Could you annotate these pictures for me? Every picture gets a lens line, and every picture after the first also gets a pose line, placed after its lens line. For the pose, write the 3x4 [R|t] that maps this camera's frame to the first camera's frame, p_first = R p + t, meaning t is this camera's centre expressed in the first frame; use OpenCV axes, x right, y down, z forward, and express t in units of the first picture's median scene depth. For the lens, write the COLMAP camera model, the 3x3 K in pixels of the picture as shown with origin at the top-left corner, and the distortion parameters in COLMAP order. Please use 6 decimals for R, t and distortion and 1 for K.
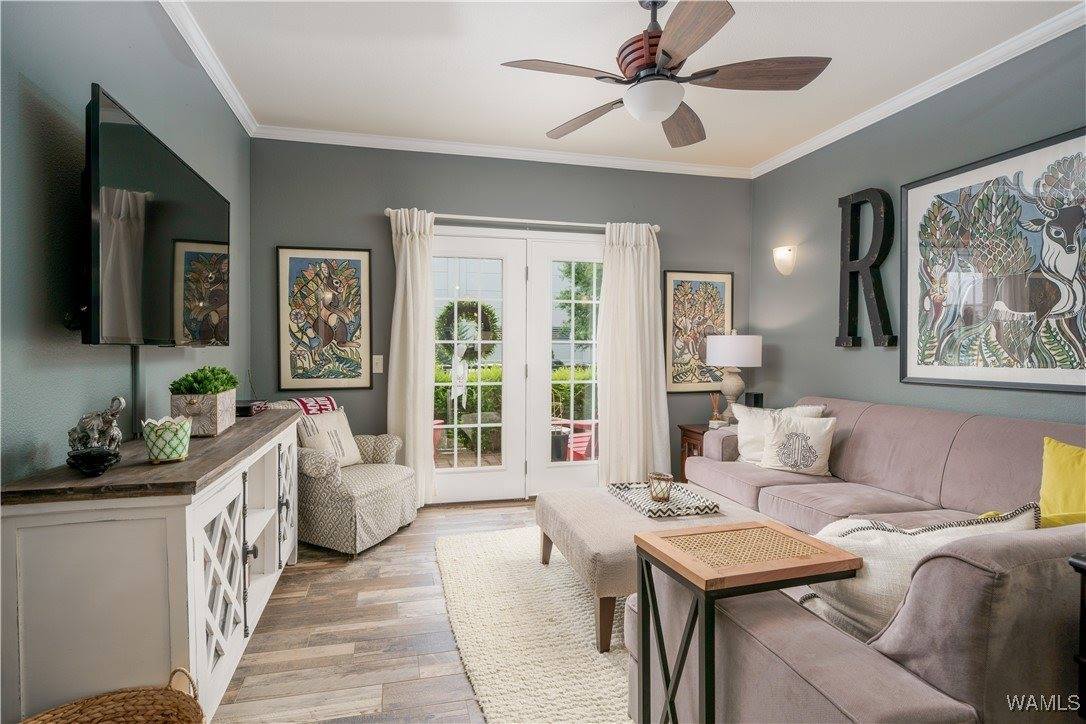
lens RADIAL K [[552.4, 0, 542.3], [0, 552.4, 359.8], [0, 0, 1]] dist [0.003491, 0.000953]
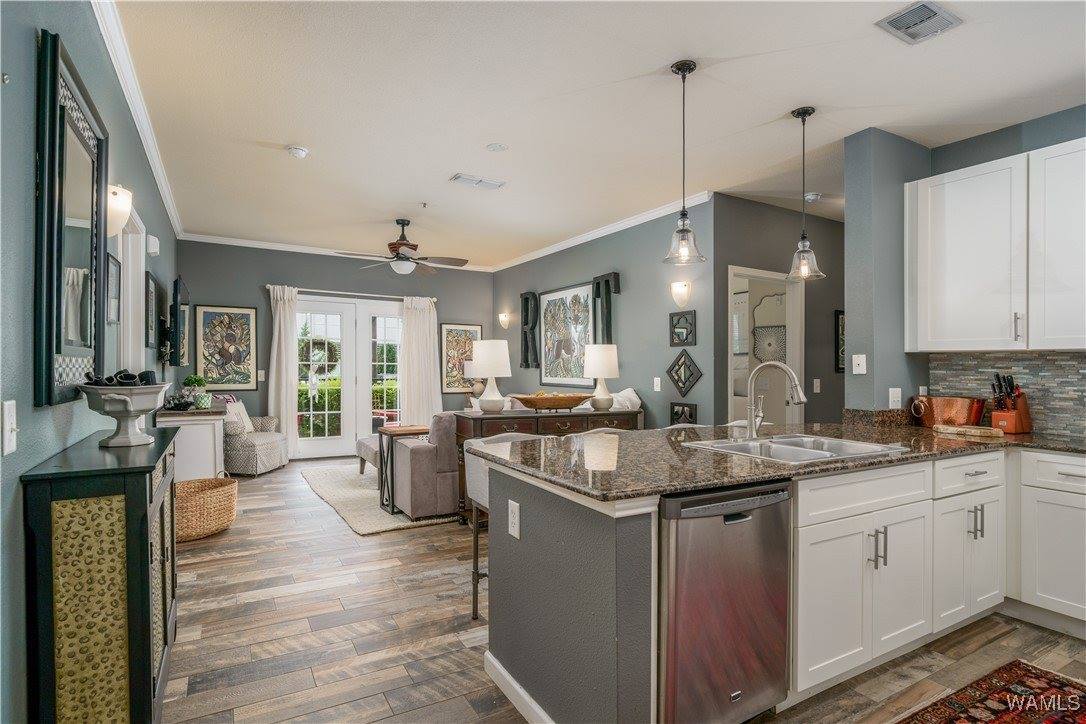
lens RADIAL K [[552.4, 0, 558.4], [0, 552.4, 390.1], [0, 0, 1]] dist [0.003491, 0.000953]
pose [[0.960361, -0.002134, 0.278752, 0.103584], [-0.004663, 0.999708, 0.023718, 0.007669], [-0.278721, -0.024077, 0.960070, -0.885083]]
